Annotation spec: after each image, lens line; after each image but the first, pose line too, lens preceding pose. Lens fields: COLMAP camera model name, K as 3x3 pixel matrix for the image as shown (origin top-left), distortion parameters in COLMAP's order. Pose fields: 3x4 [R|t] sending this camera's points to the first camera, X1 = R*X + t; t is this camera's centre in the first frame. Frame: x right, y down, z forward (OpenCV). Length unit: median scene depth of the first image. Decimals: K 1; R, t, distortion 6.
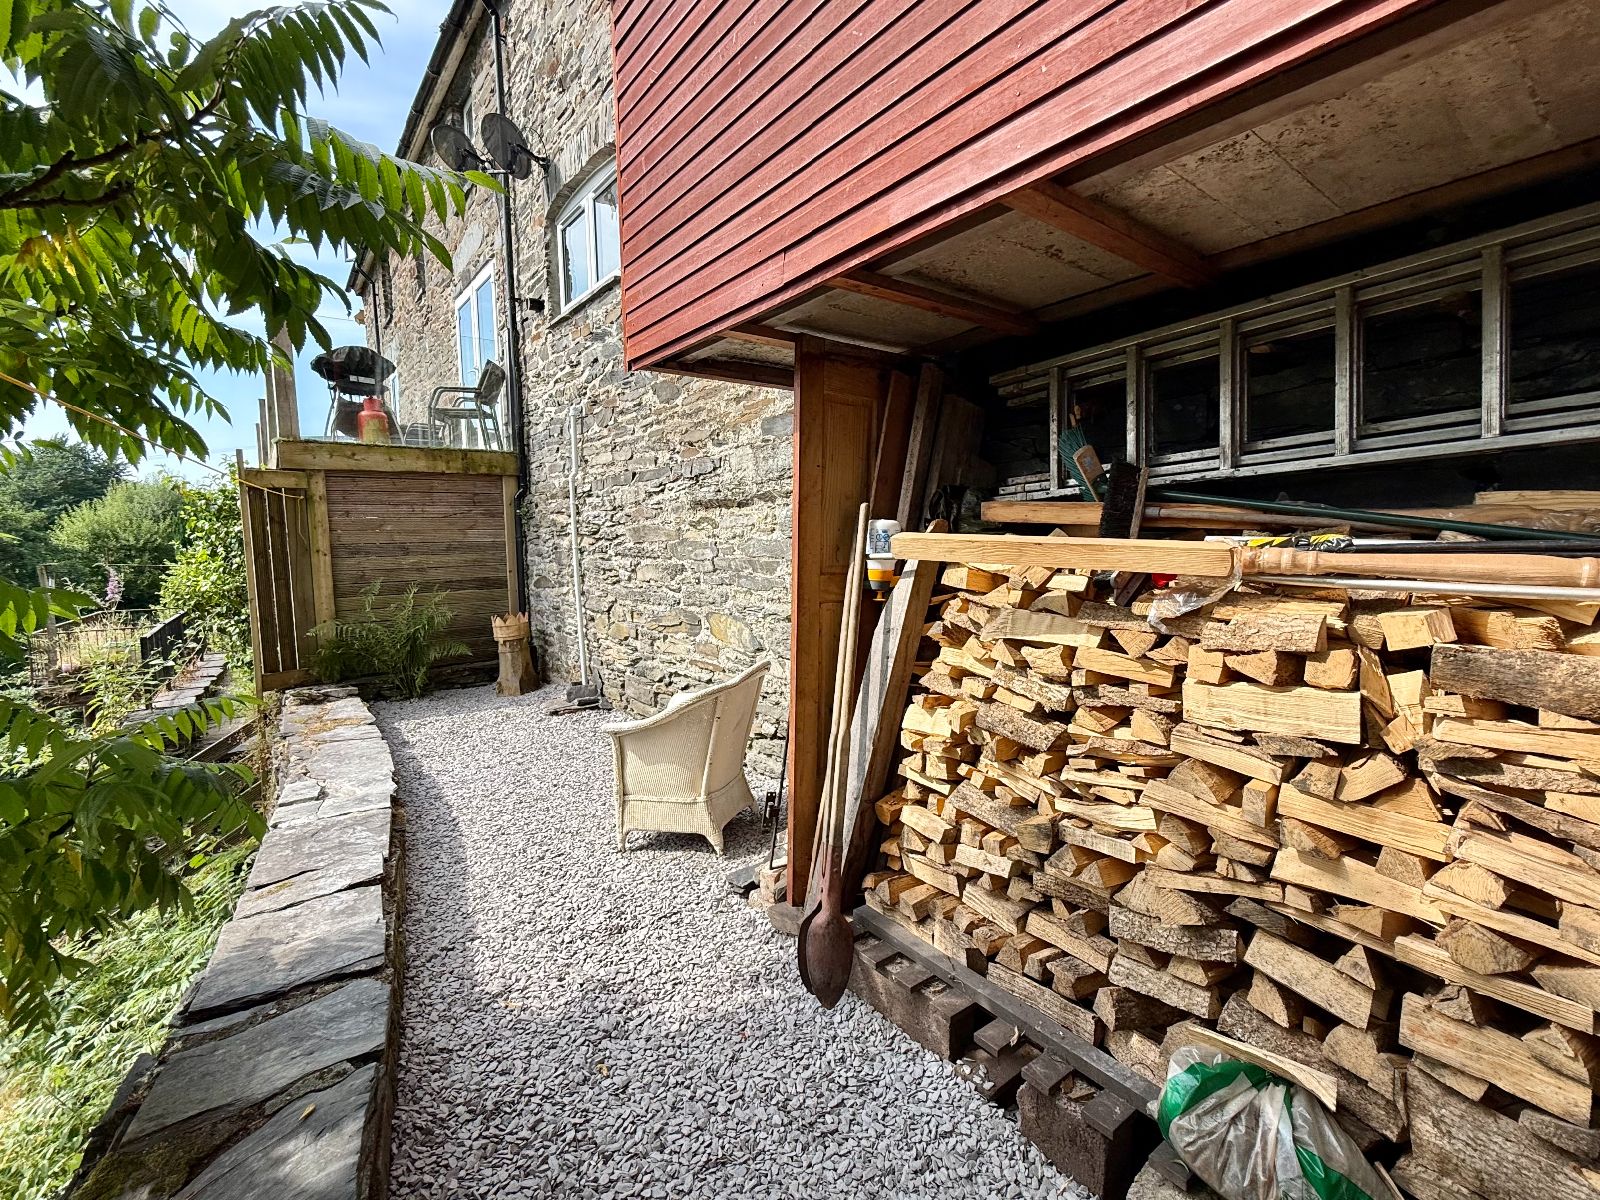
lens RADIAL K [[698.8, 0, 797.5], [0, 698.8, 599.4], [0, 0, 1]] dist [-0.000414, -0.000262]
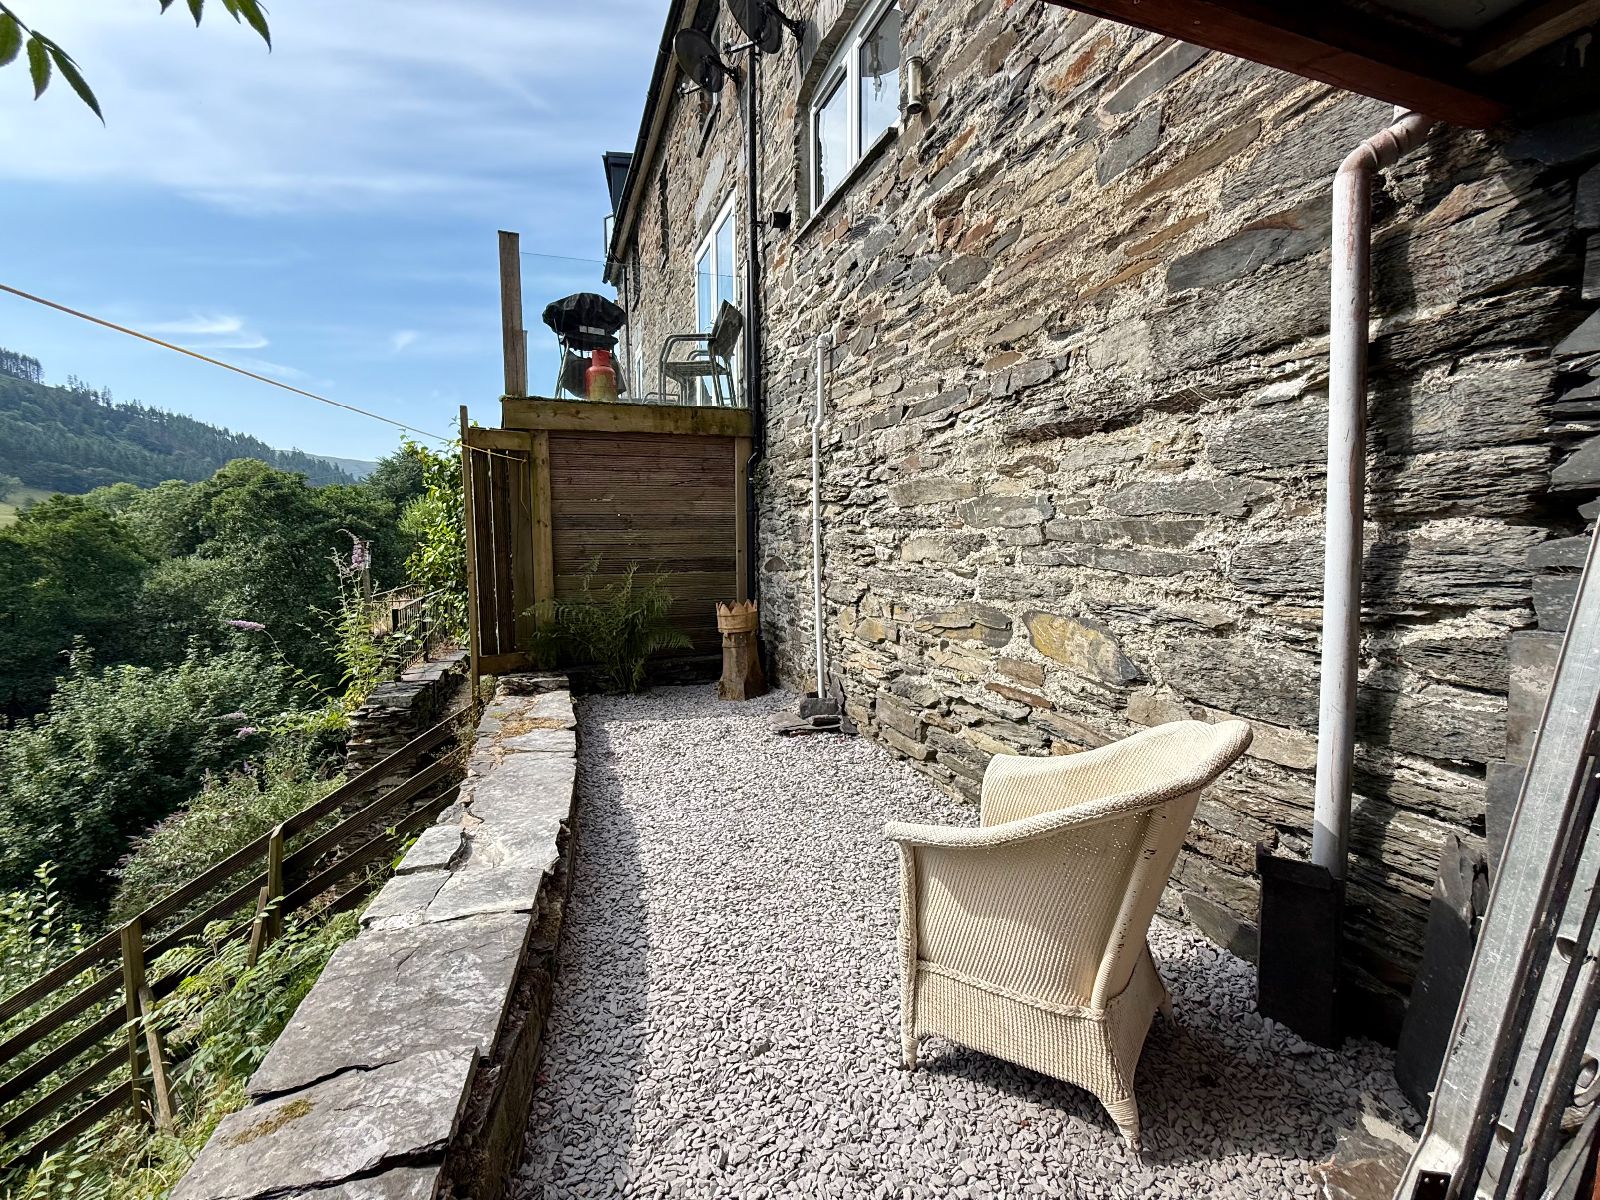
lens RADIAL K [[698.8, 0, 794.4], [0, 698.8, 599.4], [0, 0, 1]] dist [-0.000414, -0.000262]
pose [[0.950177, 0.040420, -0.309079, -0.104627], [-0.038549, 0.999183, 0.012161, 0.006934], [0.309318, 0.000360, 0.950959, 0.270342]]
